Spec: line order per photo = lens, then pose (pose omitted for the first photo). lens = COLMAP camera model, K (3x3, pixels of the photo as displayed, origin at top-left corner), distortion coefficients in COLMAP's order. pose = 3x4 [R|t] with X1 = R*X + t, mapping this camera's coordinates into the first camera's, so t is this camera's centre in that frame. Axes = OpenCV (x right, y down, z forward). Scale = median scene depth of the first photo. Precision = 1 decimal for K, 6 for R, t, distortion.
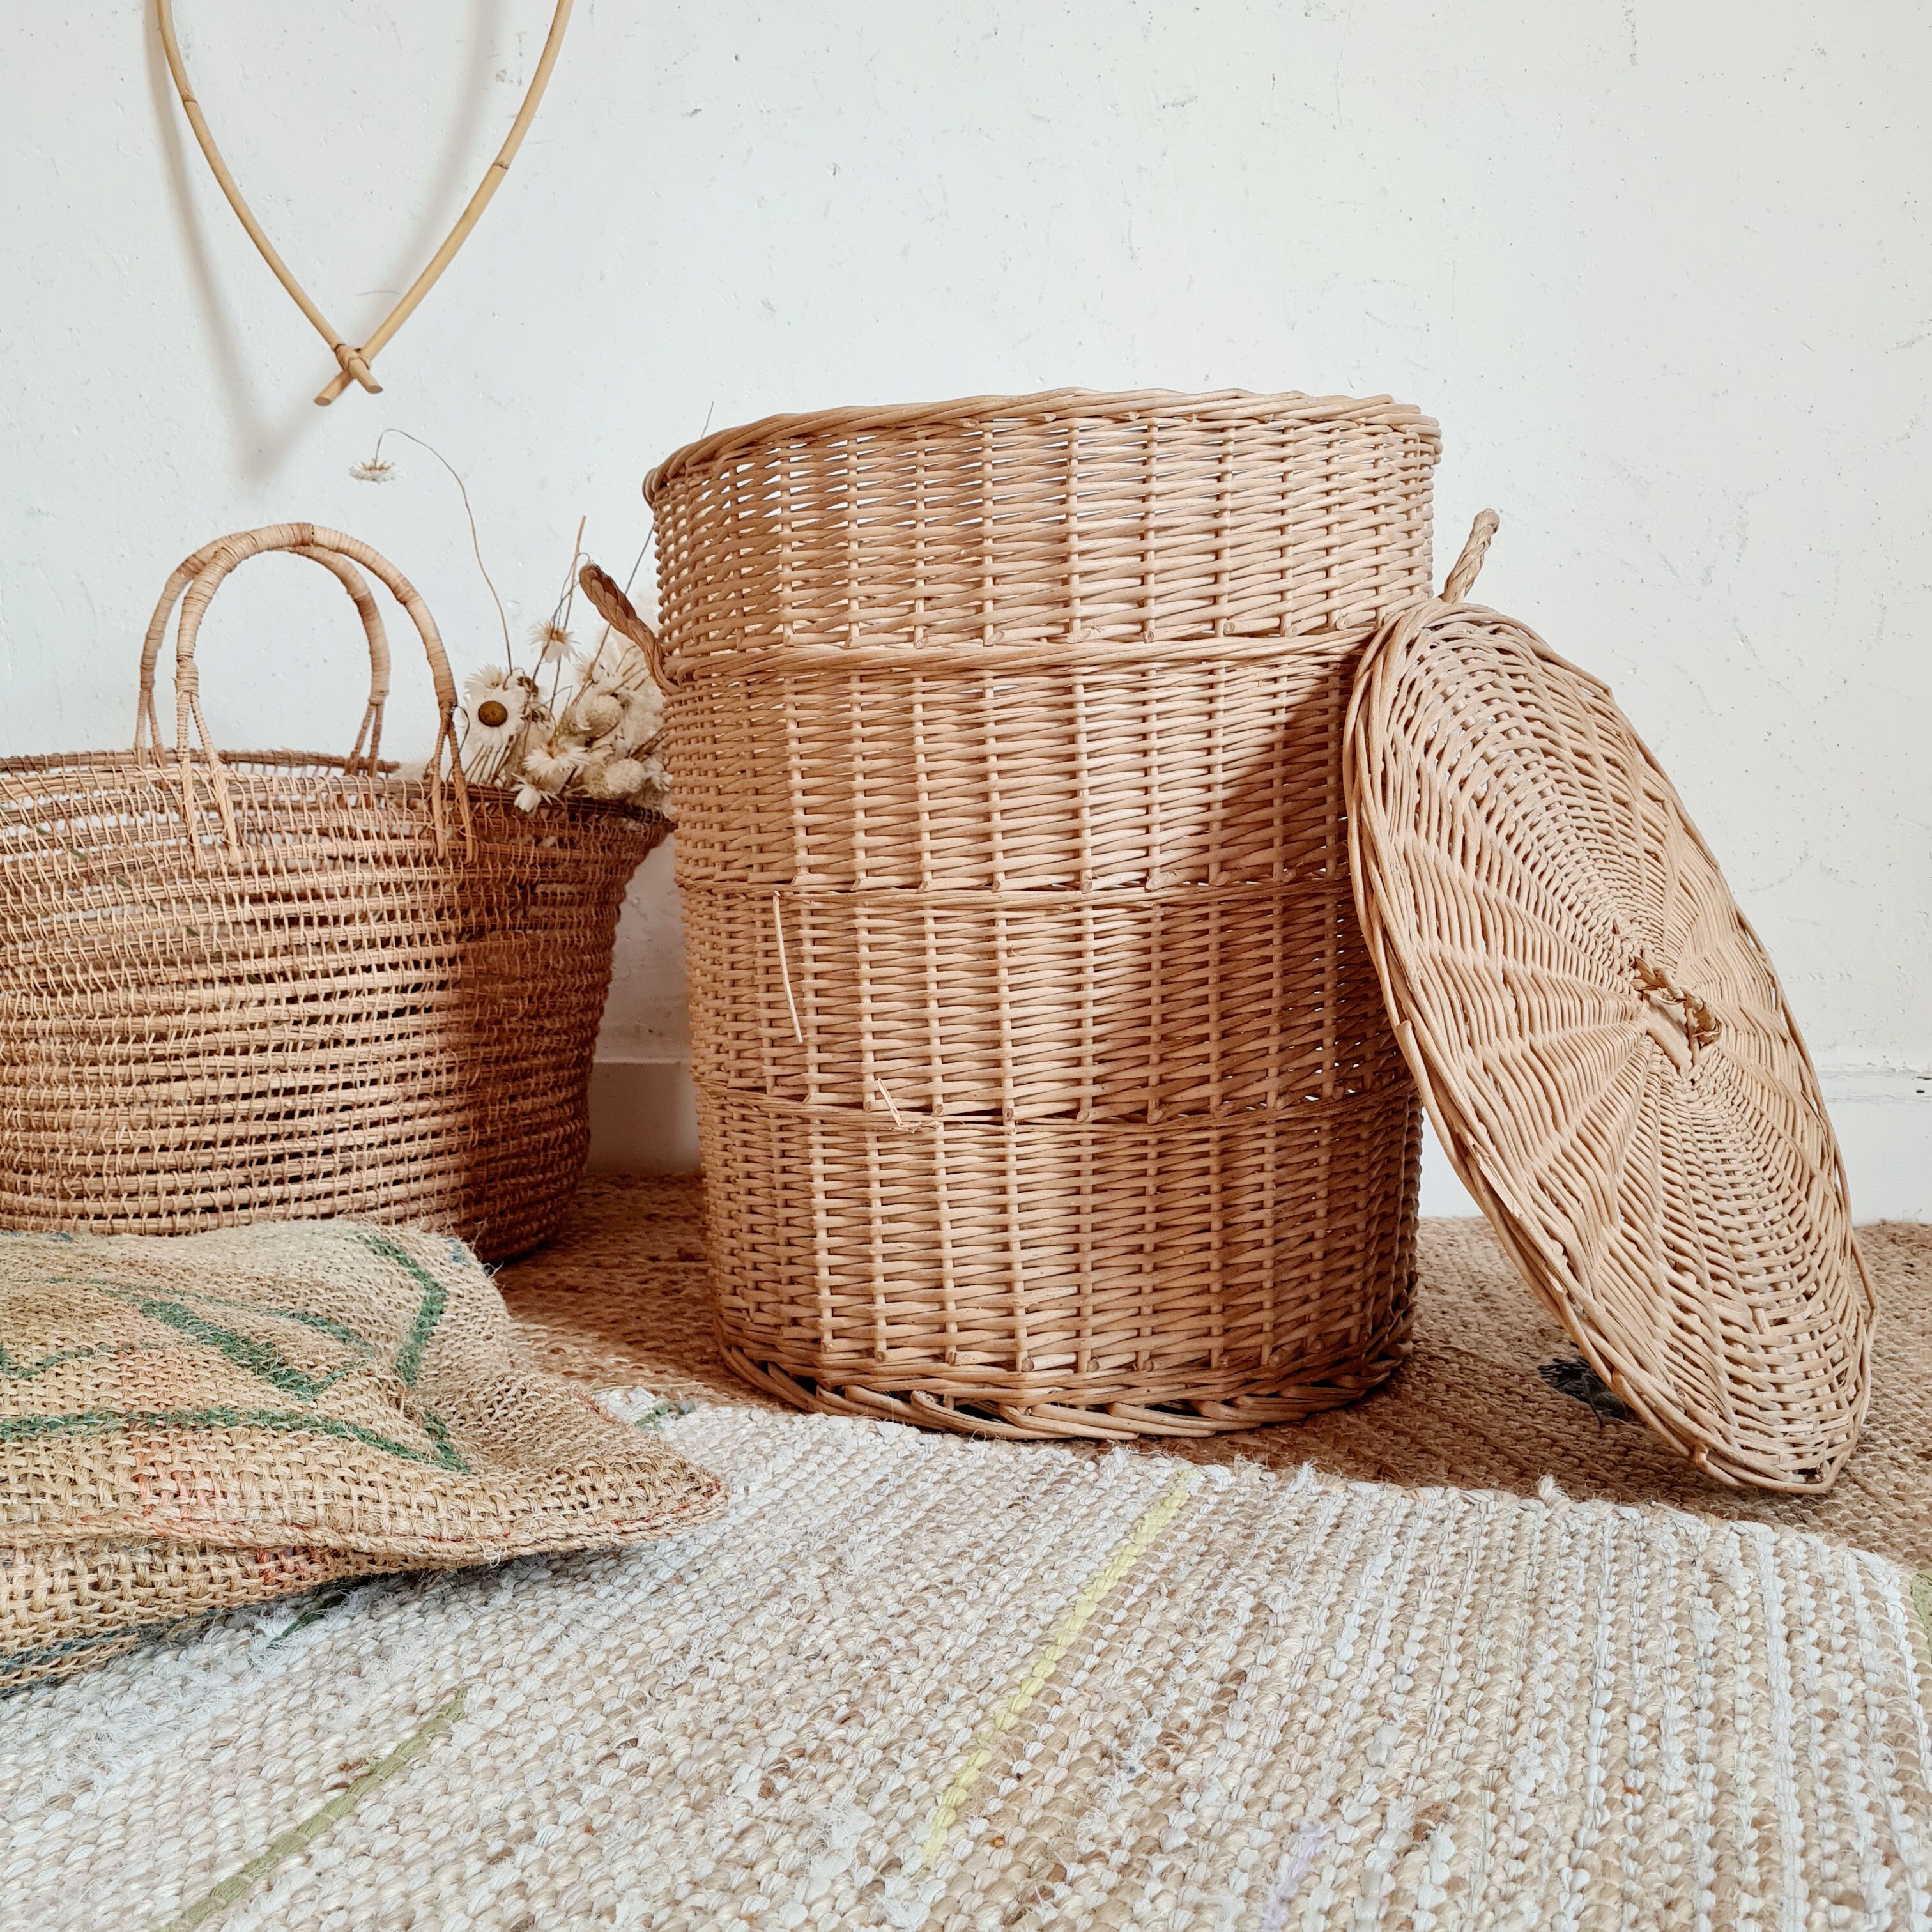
lens RADIAL K [[1971.2, 0, 948.1], [0, 1971.2, 949.1], [0, 0, 1]] dist [0.022331, 0.000000]
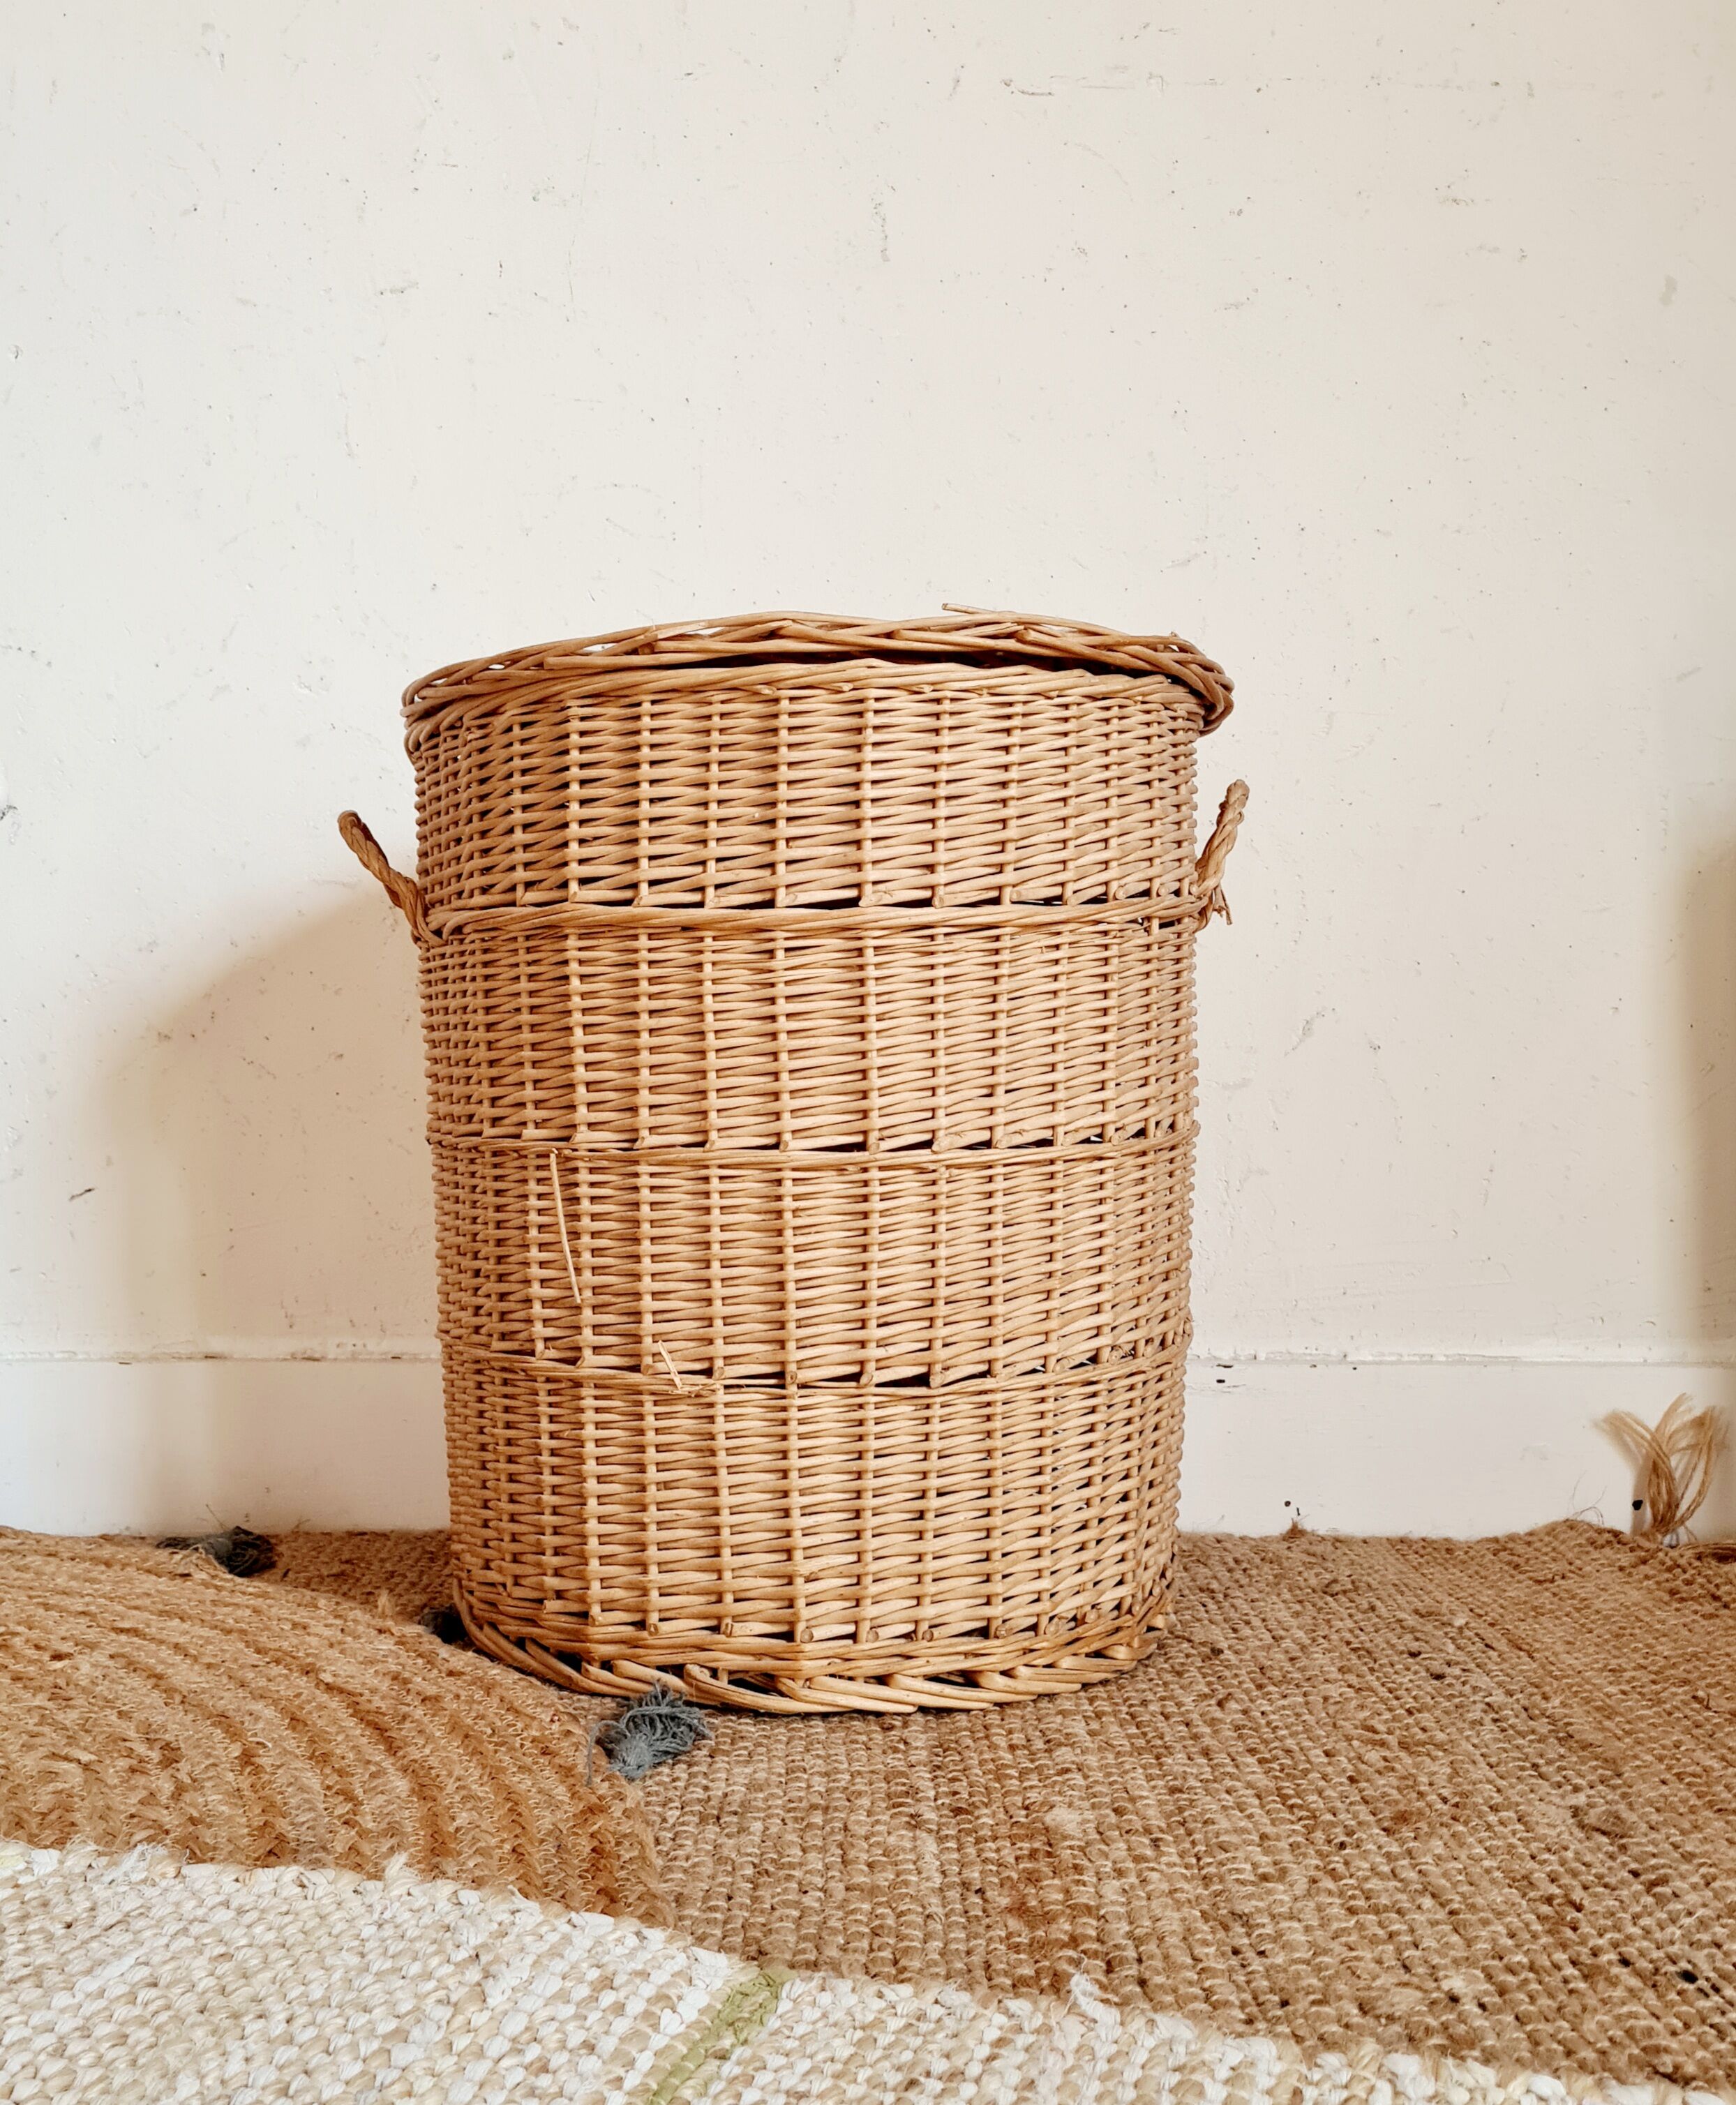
lens RADIAL K [[2130.0, 0, 765.4], [0, 2130.0, 1068.2], [0, 0, 1]] dist [0.030673, 0.000000]
pose [[0.995420, 0.016485, 0.094168, -0.082923], [-0.009566, 0.997252, -0.073463, 0.007752], [-0.095120, 0.072225, 0.992842, -0.069347]]
